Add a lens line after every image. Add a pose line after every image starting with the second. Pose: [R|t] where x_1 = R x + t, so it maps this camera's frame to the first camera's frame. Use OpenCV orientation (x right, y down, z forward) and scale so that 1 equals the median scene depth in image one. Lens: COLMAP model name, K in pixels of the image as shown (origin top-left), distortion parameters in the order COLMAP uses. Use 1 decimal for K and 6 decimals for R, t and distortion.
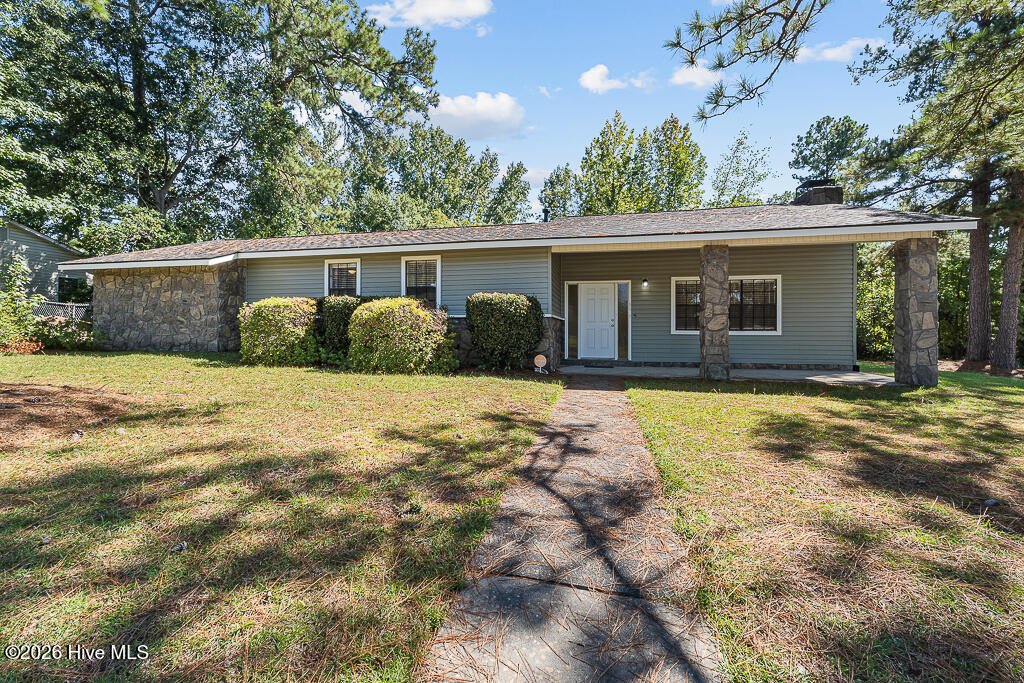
lens RADIAL K [[436.3, 0, 512.1], [0, 436.3, 338.3], [0, 0, 1]] dist [-0.005807, -0.000567]
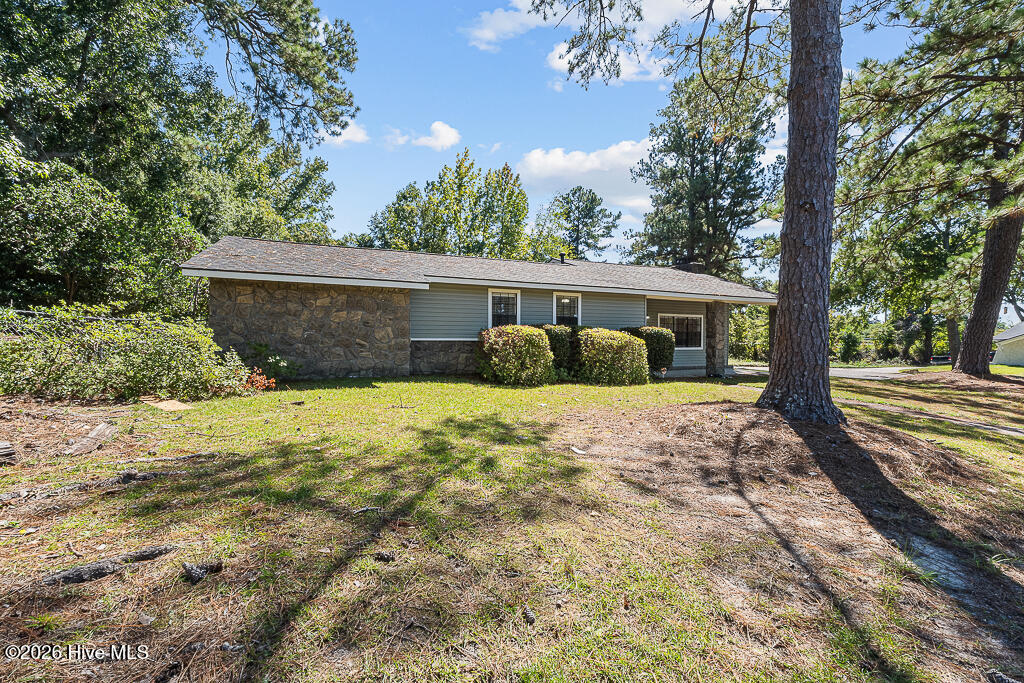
lens RADIAL K [[436.3, 0, 511.7], [0, 436.3, 342.9], [0, 0, 1]] dist [-0.005807, -0.000567]
pose [[0.803923, -0.002299, 0.594729, -1.053364], [0.005618, 0.999977, -0.003728, -0.037486], [-0.594707, 0.006338, 0.803918, 0.073509]]
